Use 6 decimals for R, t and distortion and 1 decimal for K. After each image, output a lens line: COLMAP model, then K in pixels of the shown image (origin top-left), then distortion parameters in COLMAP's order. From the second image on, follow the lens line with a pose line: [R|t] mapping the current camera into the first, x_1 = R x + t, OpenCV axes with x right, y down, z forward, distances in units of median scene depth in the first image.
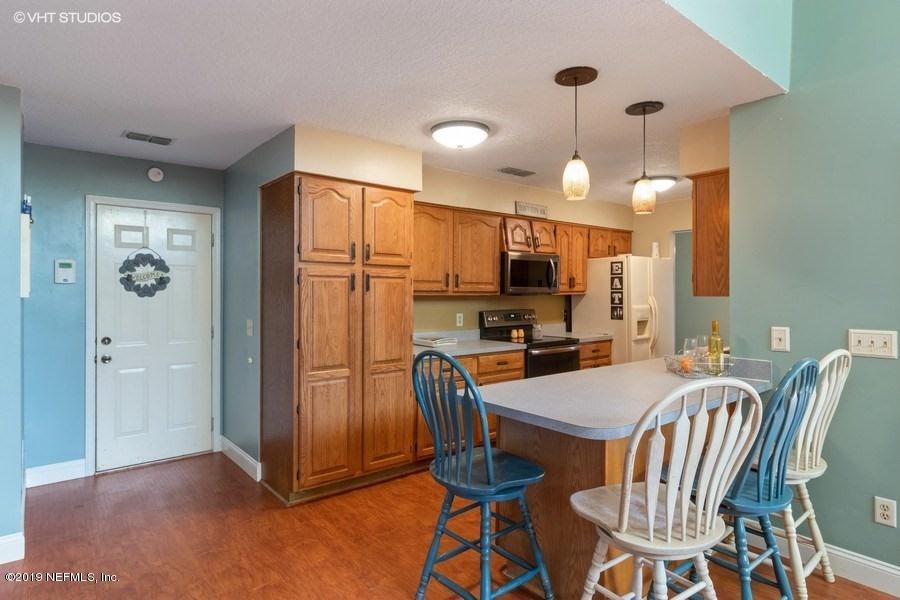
lens RADIAL K [[506.8, 0, 449.8], [0, 506.8, 295.2], [0, 0, 1]] dist [0.002386, 0.000190]
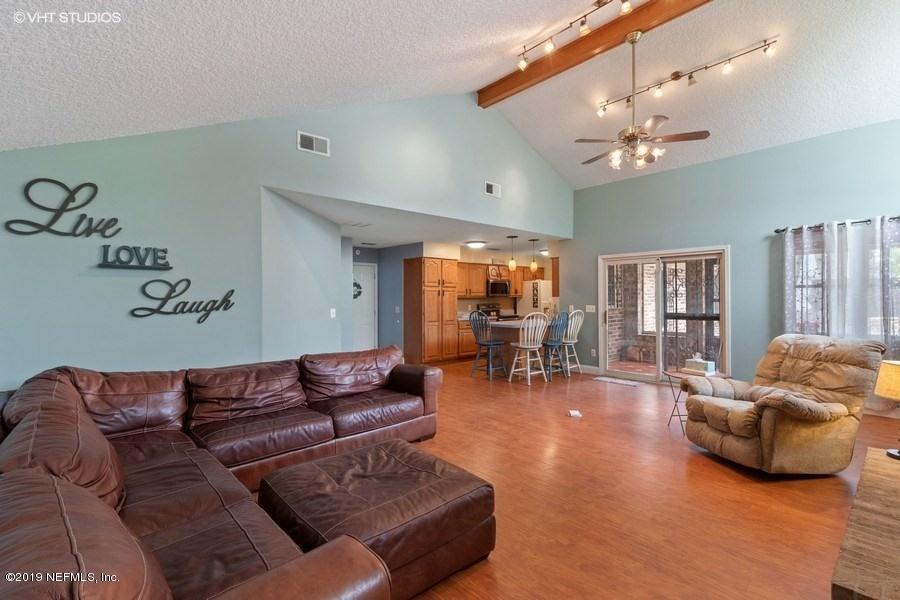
lens RADIAL K [[414.6, 0, 449.4], [0, 414.6, 299.8], [0, 0, 1]] dist [0.003222, -0.000118]
pose [[0.998600, -0.008039, 0.052278, -0.173869], [0.008068, 0.999967, -0.000339, 0.010599], [-0.052273, 0.000760, 0.998633, -0.934721]]
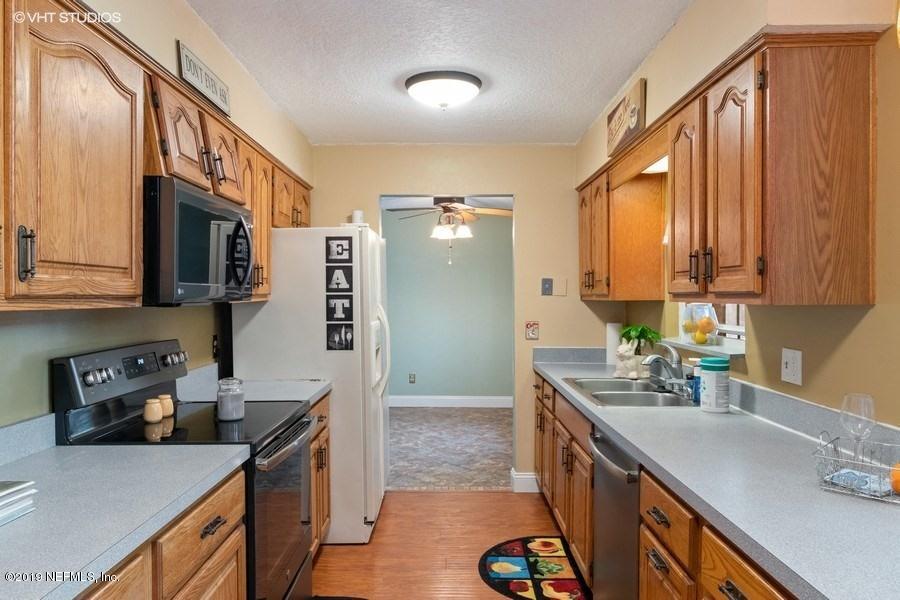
lens RADIAL K [[606.1, 0, 447.5], [0, 606.1, 303.2], [0, 0, 1]] dist [0.010681, 0.000572]
pose [[0.643561, -0.011582, 0.765307, -0.072743], [0.006806, 0.999933, 0.009409, -0.004495], [-0.765364, -0.000846, 0.643597, 0.560498]]
